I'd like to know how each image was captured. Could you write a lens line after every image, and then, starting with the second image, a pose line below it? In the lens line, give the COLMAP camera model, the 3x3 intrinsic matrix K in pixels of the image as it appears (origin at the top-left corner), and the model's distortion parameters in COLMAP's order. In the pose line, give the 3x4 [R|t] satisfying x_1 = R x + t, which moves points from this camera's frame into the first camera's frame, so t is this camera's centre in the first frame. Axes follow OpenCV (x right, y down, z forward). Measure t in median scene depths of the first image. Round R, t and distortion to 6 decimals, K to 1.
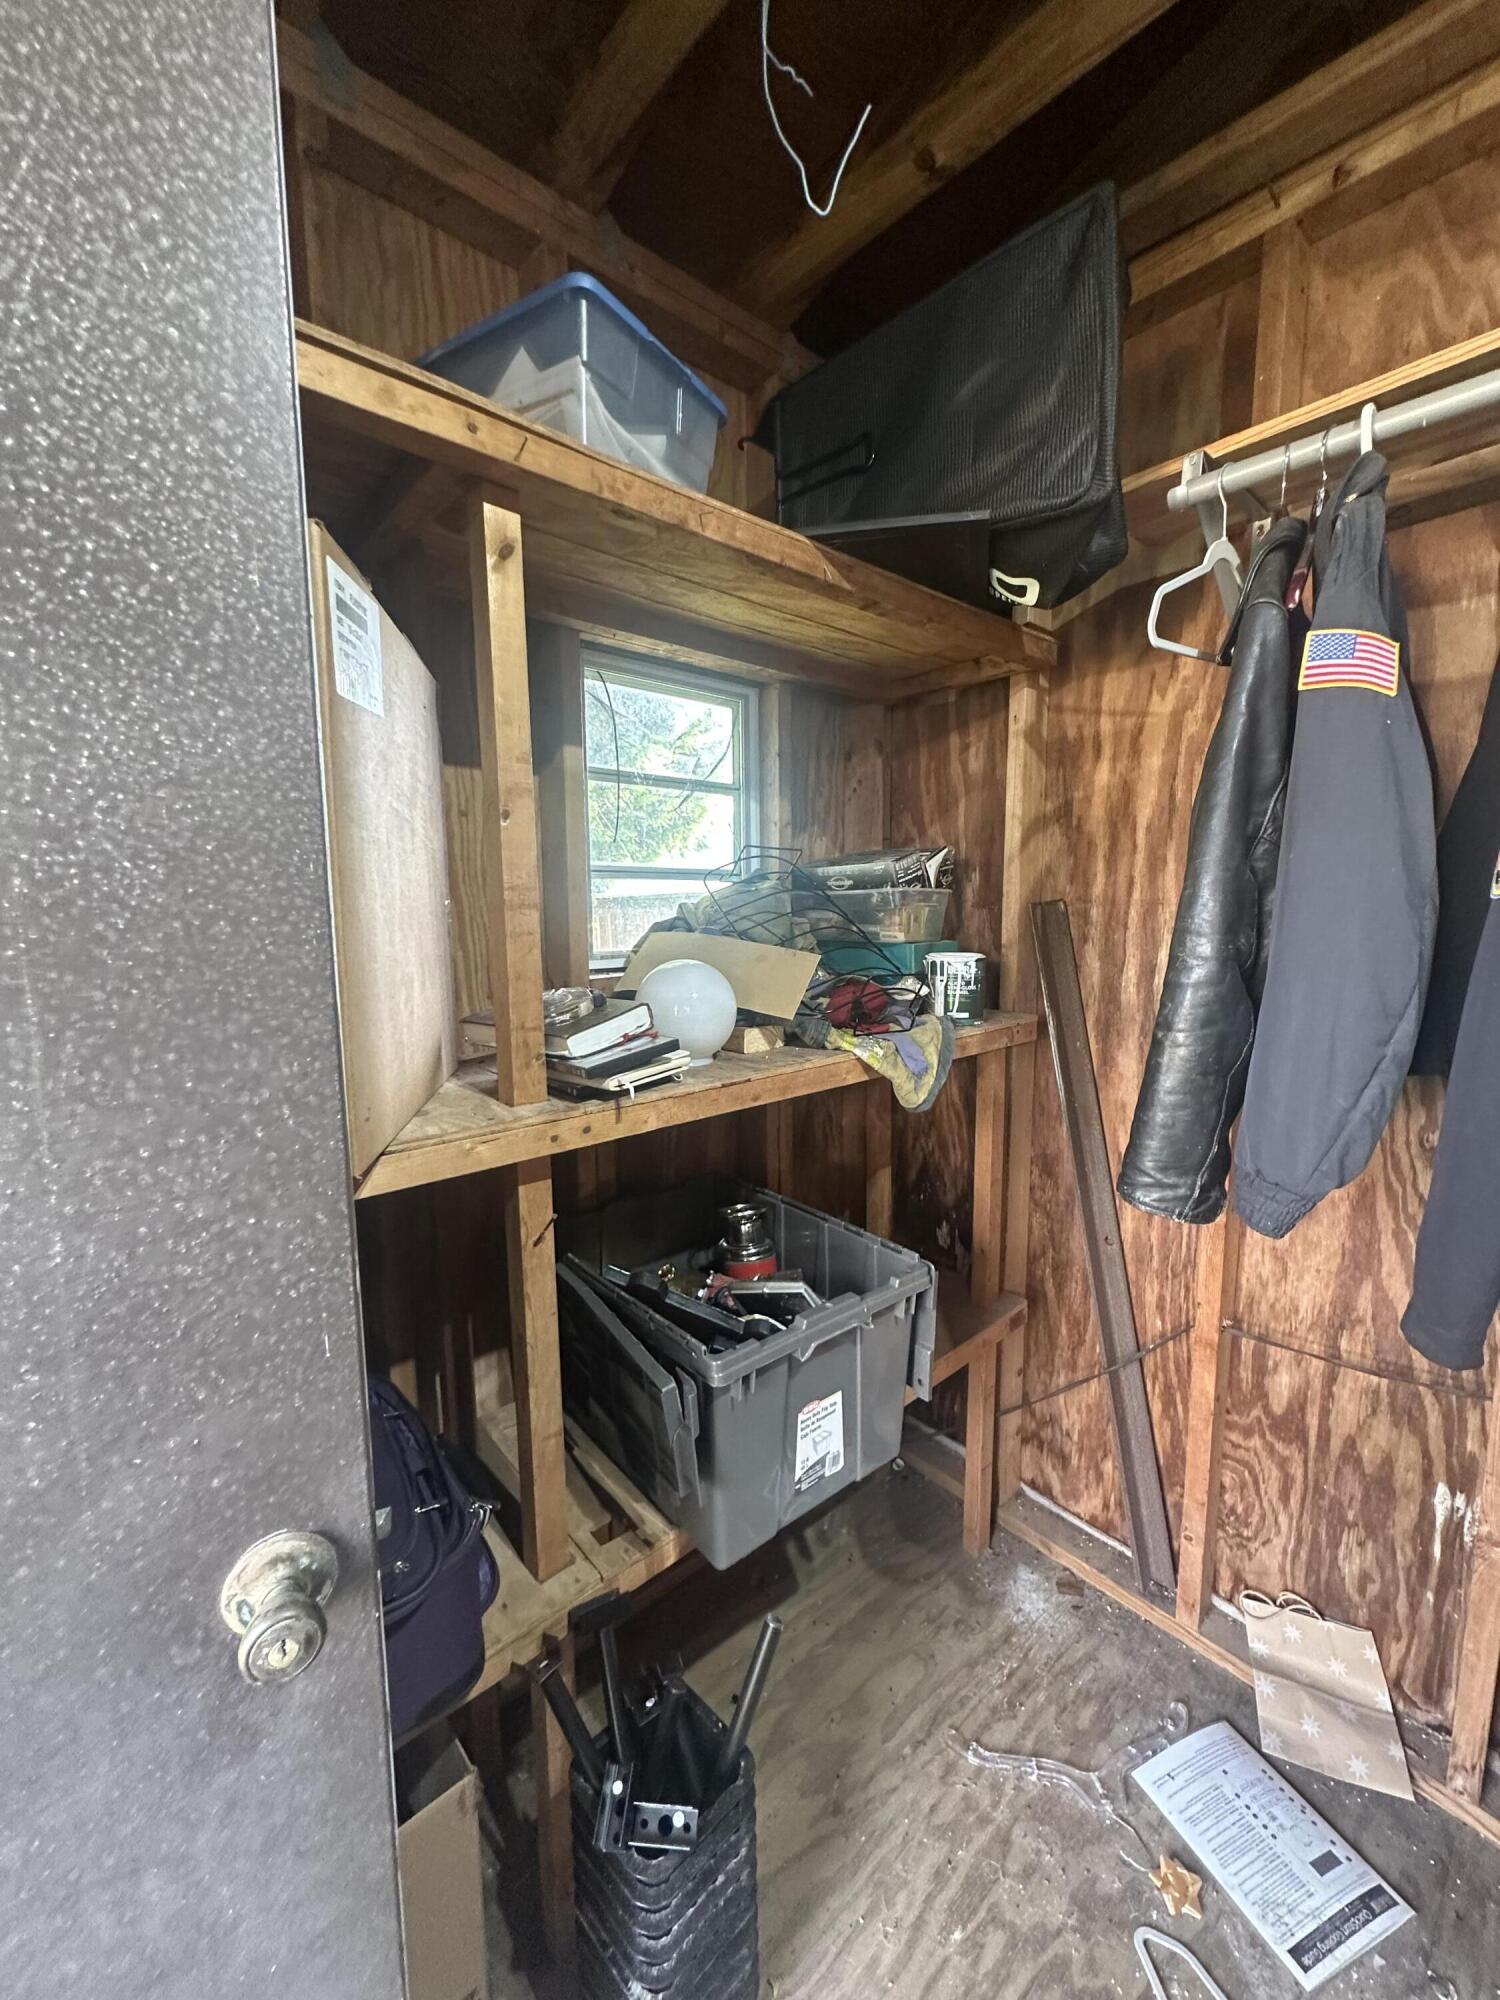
lens RADIAL K [[800.1, 0, 751.2], [0, 800.1, 998.2], [0, 0, 1]] dist [-0.003764, 0.001139]
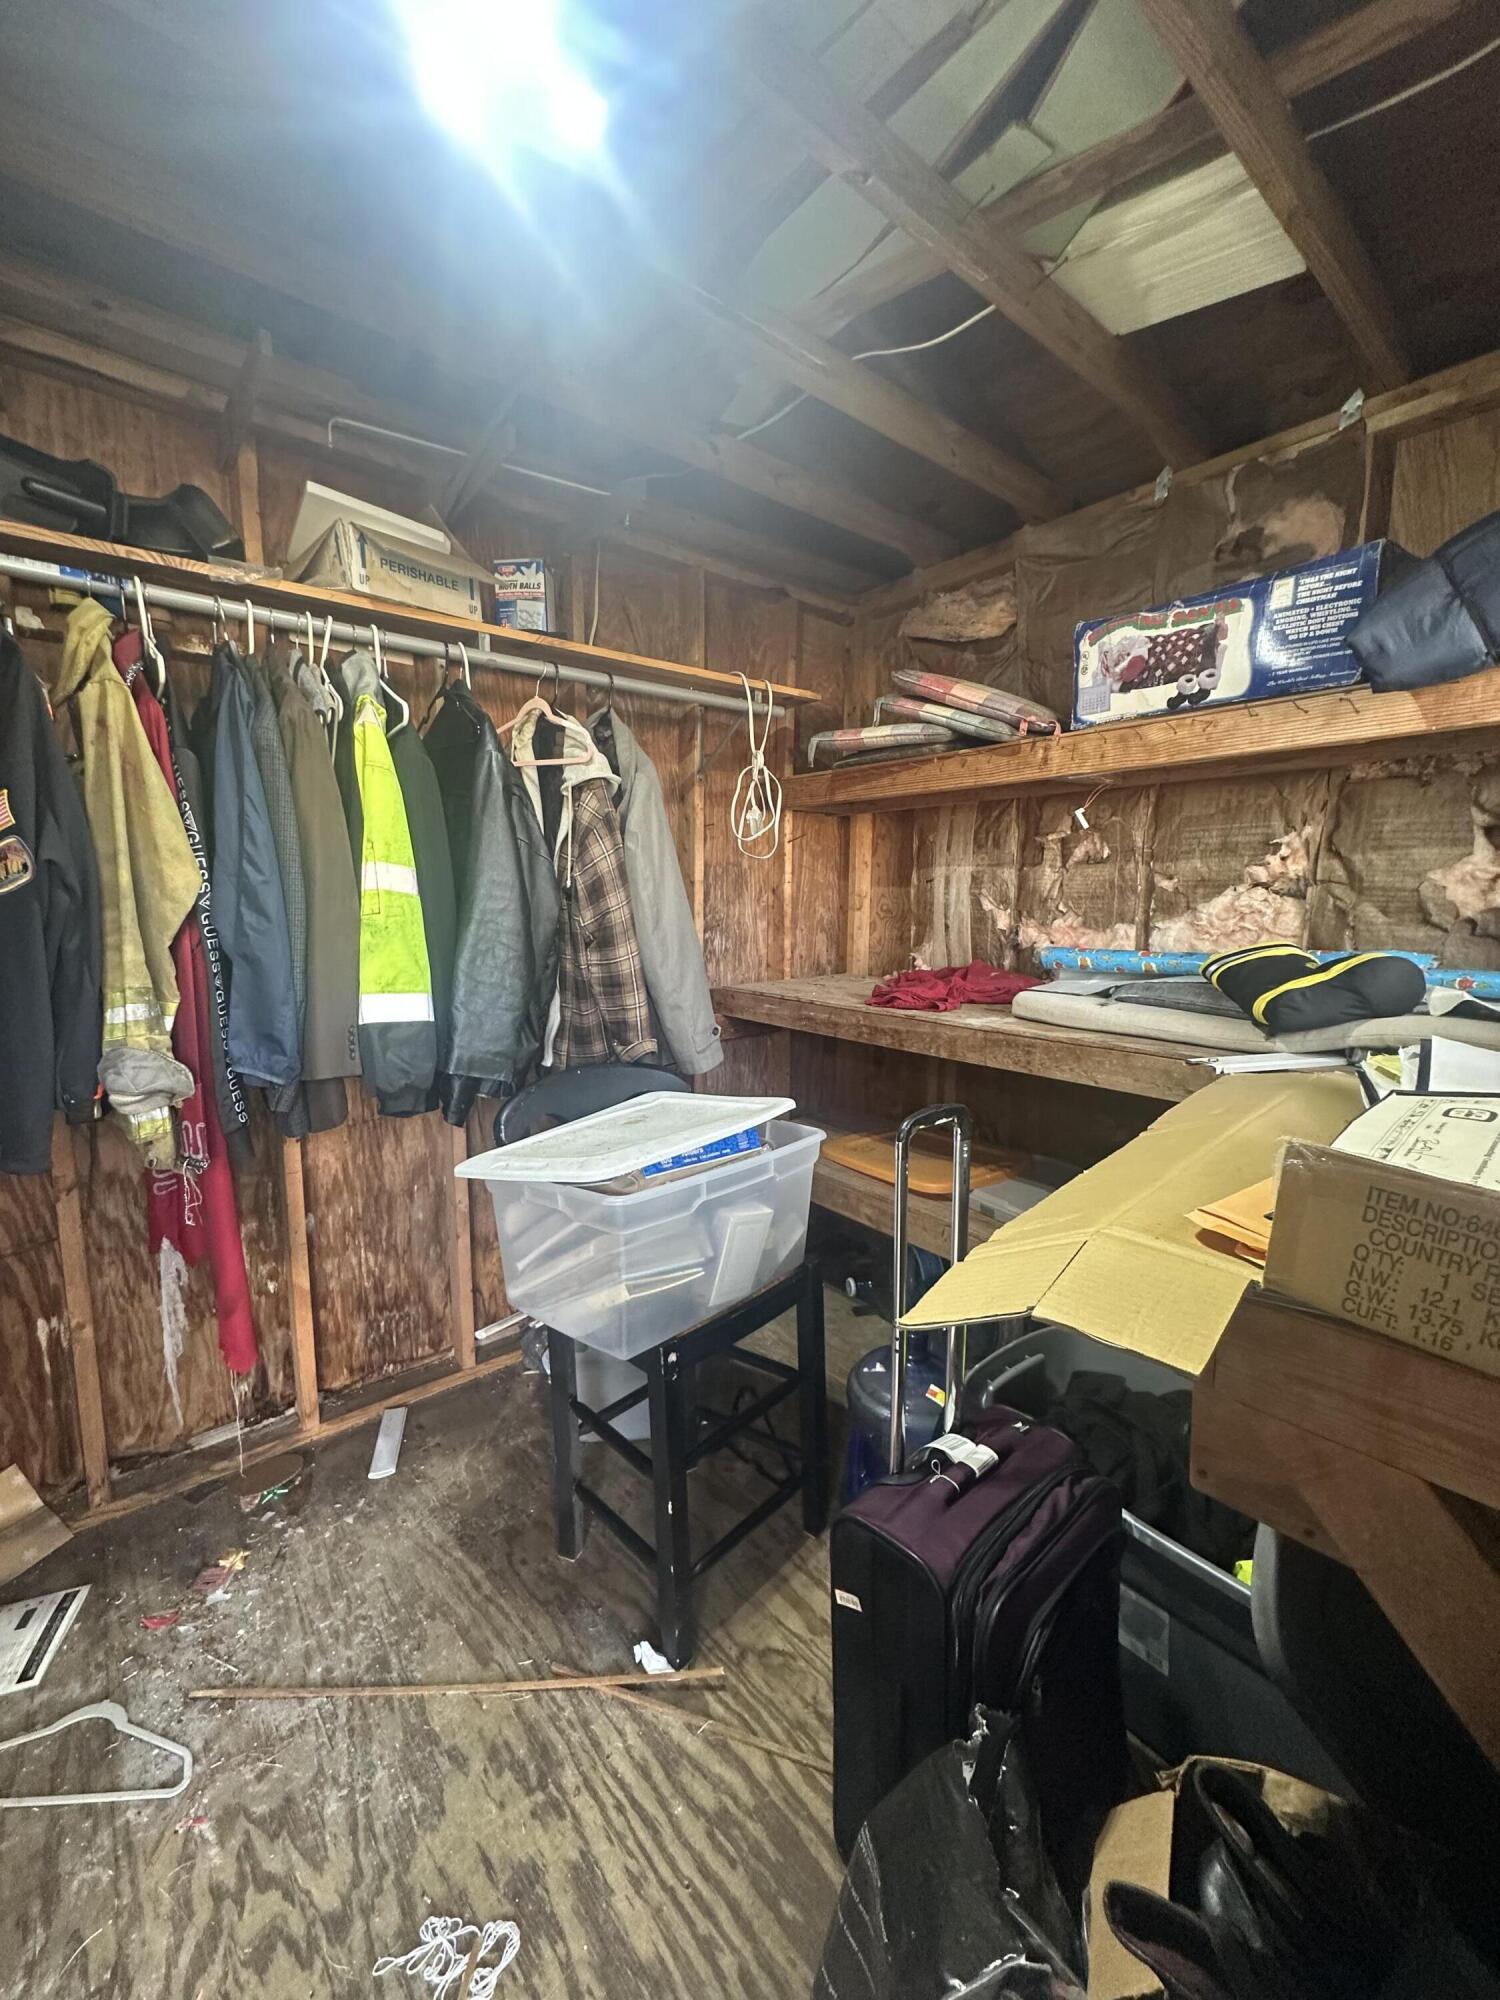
lens RADIAL K [[800.1, 0, 751.4], [0, 800.1, 988.8], [0, 0, 1]] dist [-0.003764, 0.001139]
pose [[0.028764, -0.115543, 0.992886, -0.407829], [0.126590, 0.985720, 0.111042, 0.049045], [-0.991538, 0.122496, 0.042980, -0.353911]]
